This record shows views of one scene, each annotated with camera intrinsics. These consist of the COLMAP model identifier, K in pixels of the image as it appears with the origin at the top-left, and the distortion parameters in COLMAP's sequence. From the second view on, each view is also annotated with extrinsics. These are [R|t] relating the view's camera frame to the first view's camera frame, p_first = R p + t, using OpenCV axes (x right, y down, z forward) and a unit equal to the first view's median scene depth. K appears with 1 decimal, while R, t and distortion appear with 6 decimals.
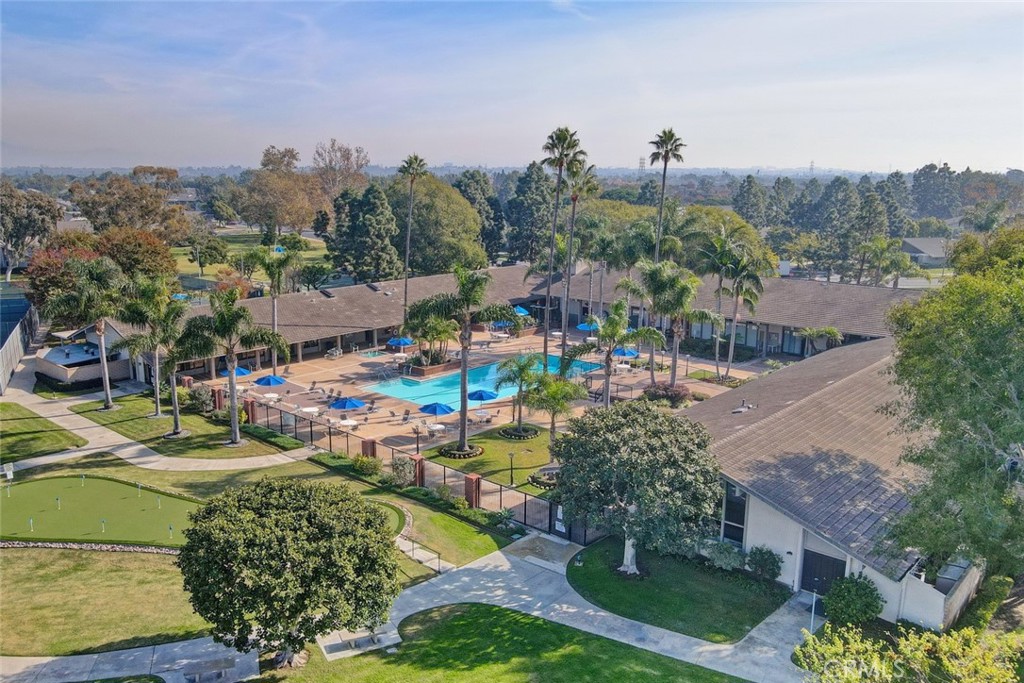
lens RADIAL K [[814.8, 0, 474.8], [0, 814.8, 353.5], [0, 0, 1]] dist [0.002080, 0.007697]
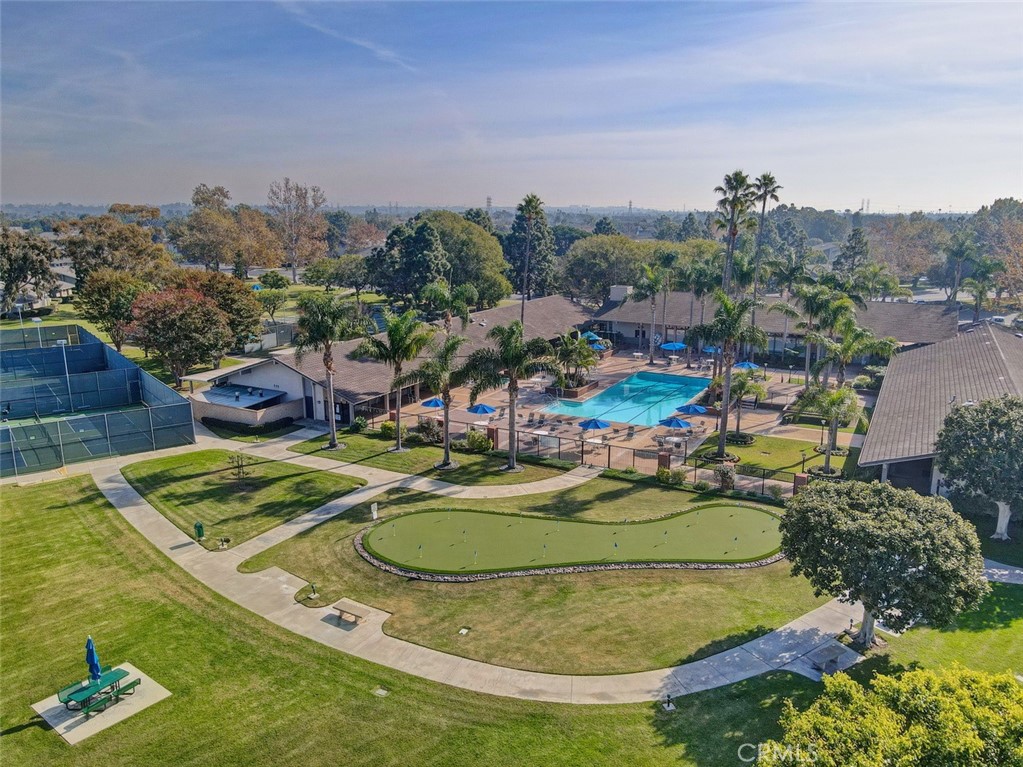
lens RADIAL K [[754.6, 0, 515.4], [0, 754.6, 381.2], [0, 0, 1]] dist [-0.006320, 0.032118]
pose [[0.967680, -0.055421, 0.246017, -0.393714], [0.054601, 0.998457, 0.010158, -0.008927], [-0.246201, 0.003604, 0.969212, 0.042285]]
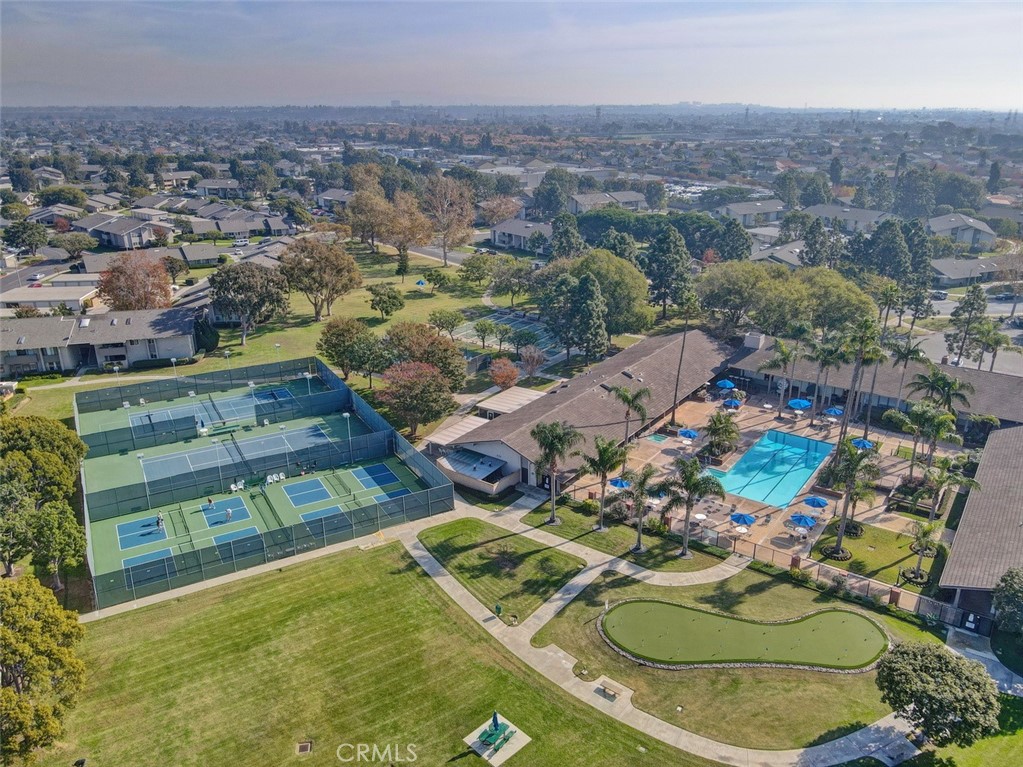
lens RADIAL K [[754.6, 0, 515.4], [0, 754.6, 381.2], [0, 0, 1]] dist [-0.006320, 0.032118]
pose [[0.992192, -0.046742, 0.115630, -0.563969], [0.031099, 0.990552, 0.133561, -0.302593], [-0.120781, -0.128922, 0.984272, -0.218935]]
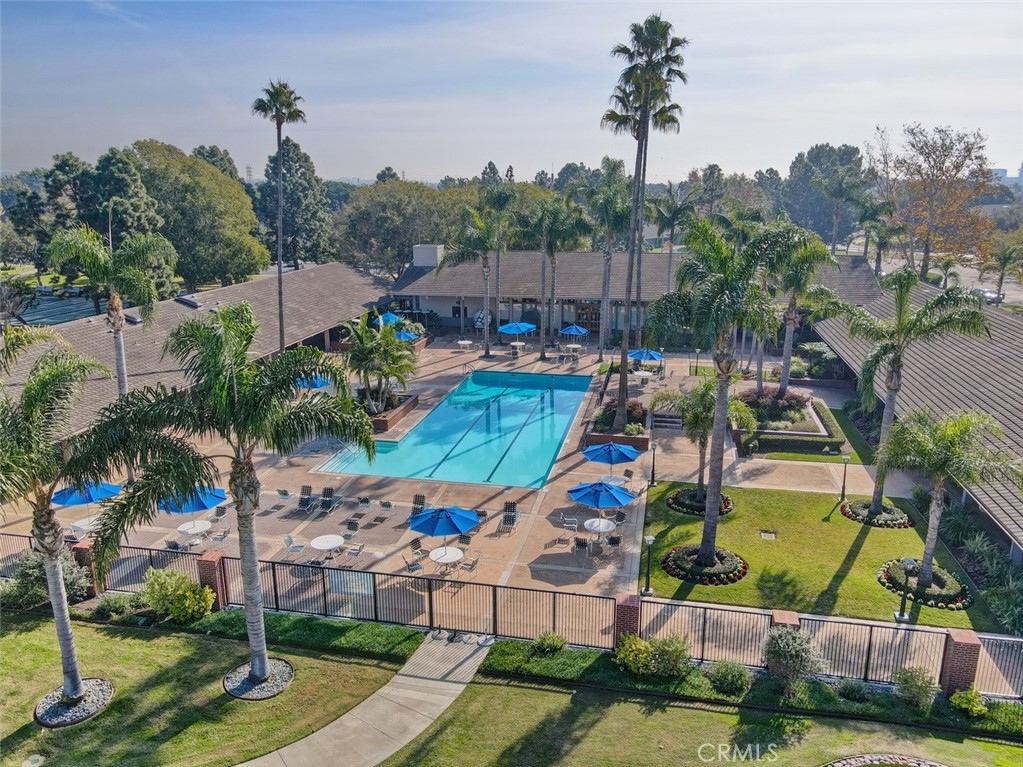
lens RADIAL K [[754.6, 0, 515.4], [0, 754.6, 381.2], [0, 0, 1]] dist [-0.006320, 0.032118]
pose [[0.854188, -0.134361, 0.502305, -0.267842], [0.115842, 0.990932, 0.068069, -0.038762], [-0.506896, 0.000045, 0.862007, 0.453708]]
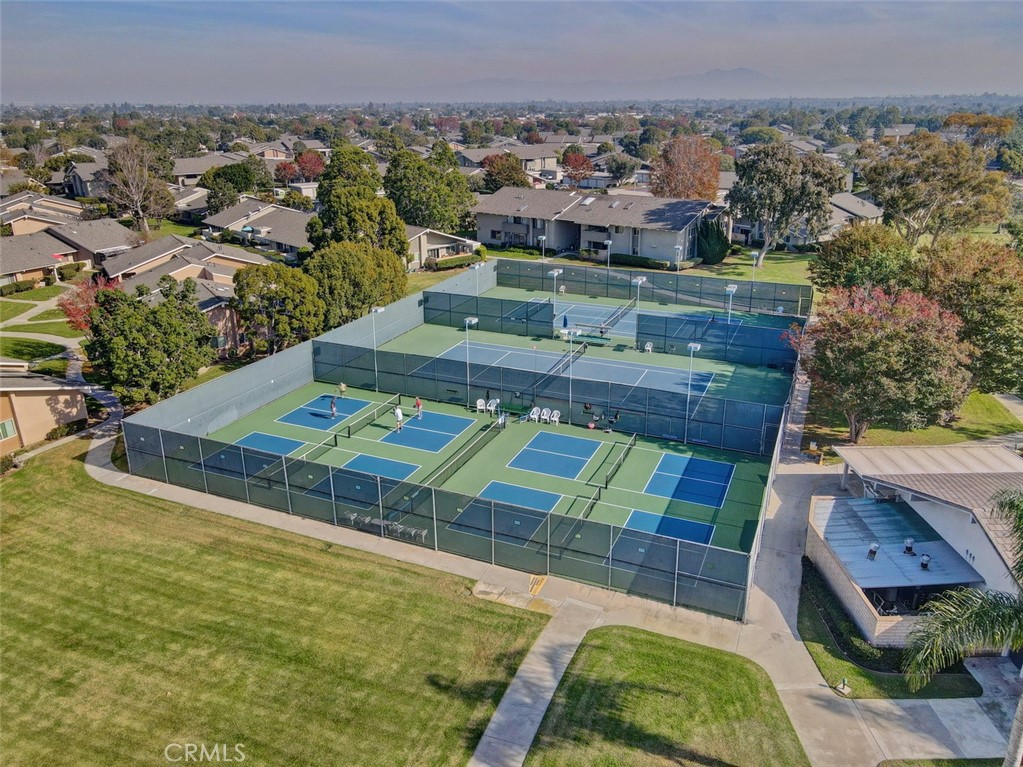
lens RADIAL K [[754.6, 0, 515.4], [0, 754.6, 381.2], [0, 0, 1]] dist [-0.006320, 0.032118]
pose [[0.692943, 0.245828, -0.677789, -0.359277], [-0.151947, 0.968757, 0.196016, -0.155872], [0.704799, -0.032840, 0.708647, 0.516454]]
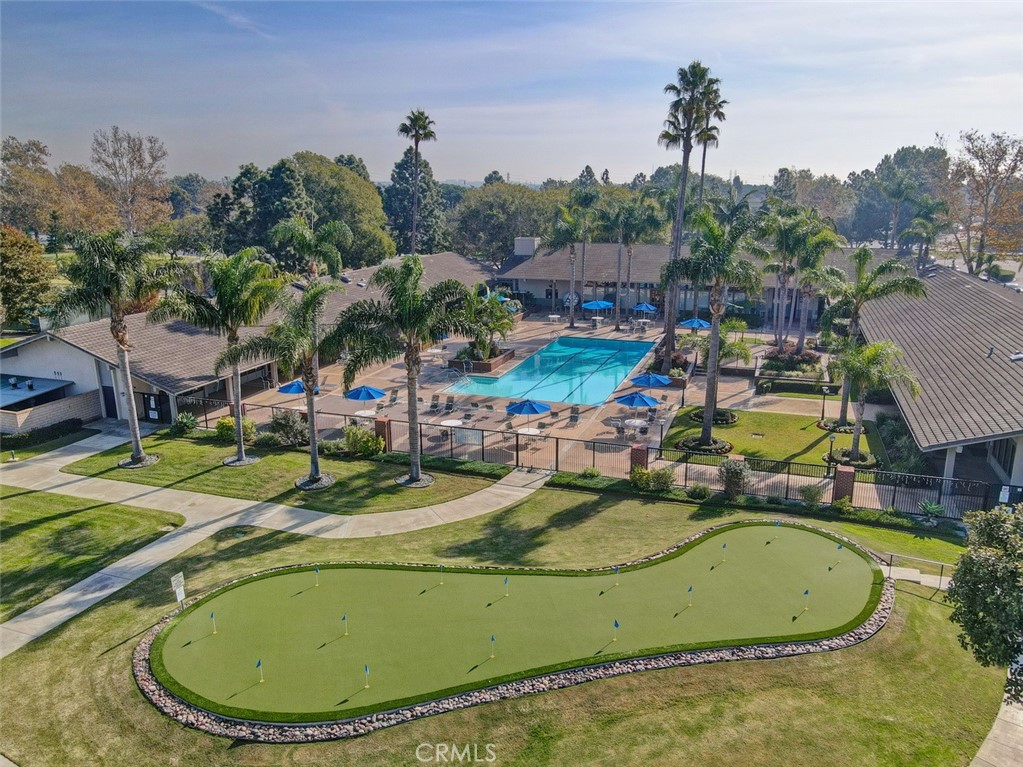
lens RADIAL K [[754.6, 0, 515.4], [0, 754.6, 381.2], [0, 0, 1]] dist [-0.006320, 0.032118]
pose [[0.915628, -0.105616, 0.387906, -0.345211], [0.092420, 0.994331, 0.052577, -0.000926], [-0.391260, -0.012291, 0.920198, 0.278122]]
